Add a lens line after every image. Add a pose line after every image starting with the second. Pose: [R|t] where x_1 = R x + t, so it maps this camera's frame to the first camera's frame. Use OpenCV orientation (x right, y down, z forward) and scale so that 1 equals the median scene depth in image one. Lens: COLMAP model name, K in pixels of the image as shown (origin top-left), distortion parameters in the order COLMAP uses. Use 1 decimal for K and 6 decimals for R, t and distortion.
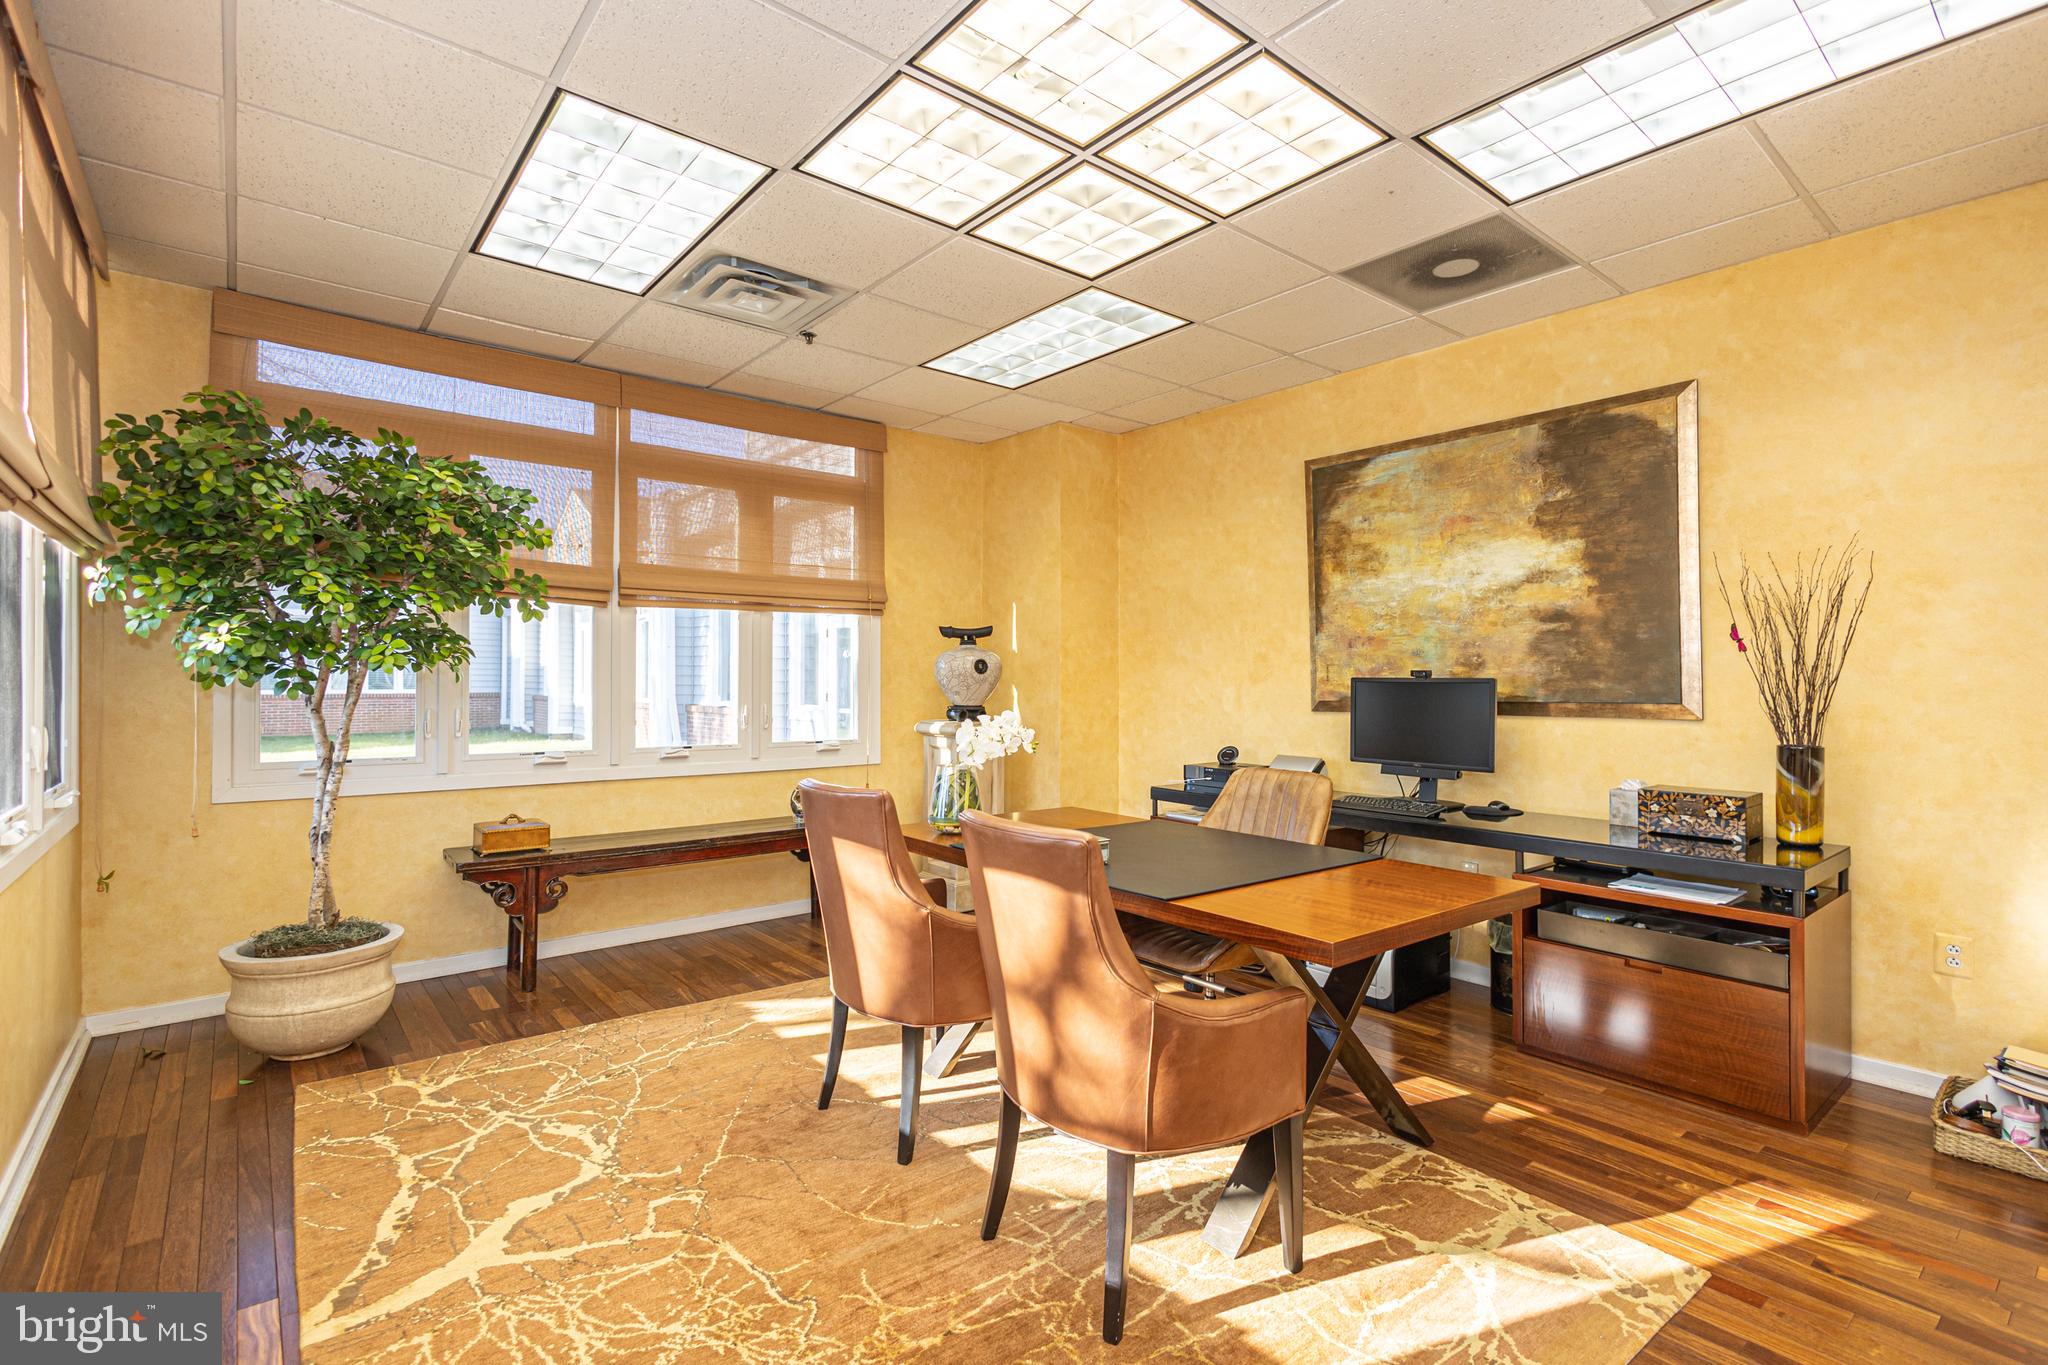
lens RADIAL K [[961.2, 0, 1007.5], [0, 961.2, 687.2], [0, 0, 1]] dist [0.015266, -0.001175]
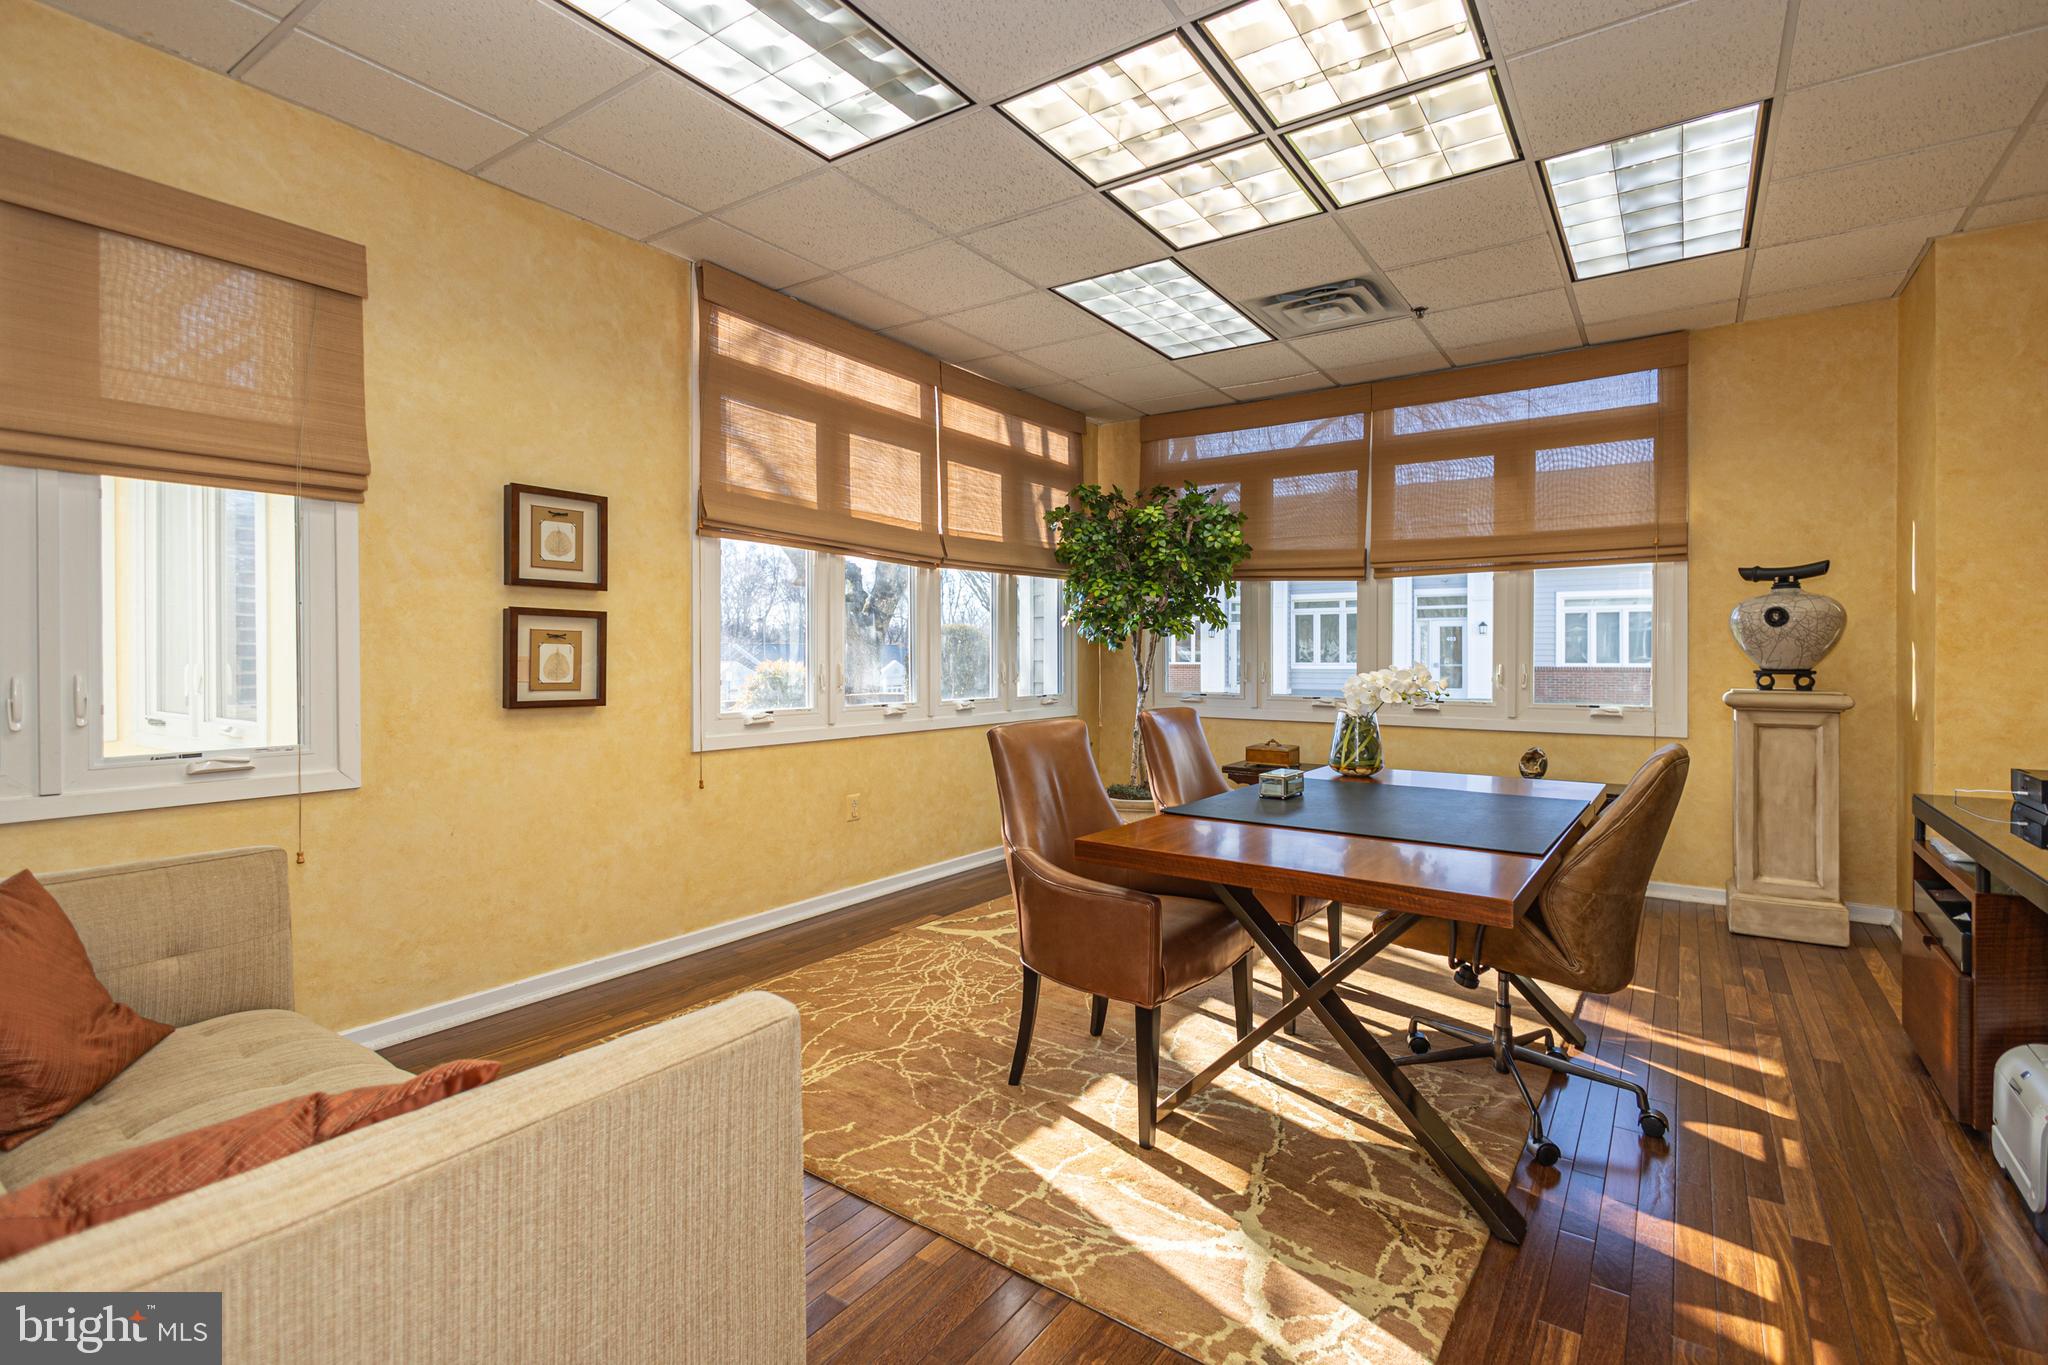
lens RADIAL K [[961.2, 0, 1029.2], [0, 961.2, 662.0], [0, 0, 1]] dist [0.015266, -0.001175]
pose [[0.268408, 0.001054, -0.963305, 0.887350], [-0.013618, 0.999904, -0.002701, 0.039013], [0.963209, 0.013843, 0.268397, 0.385472]]
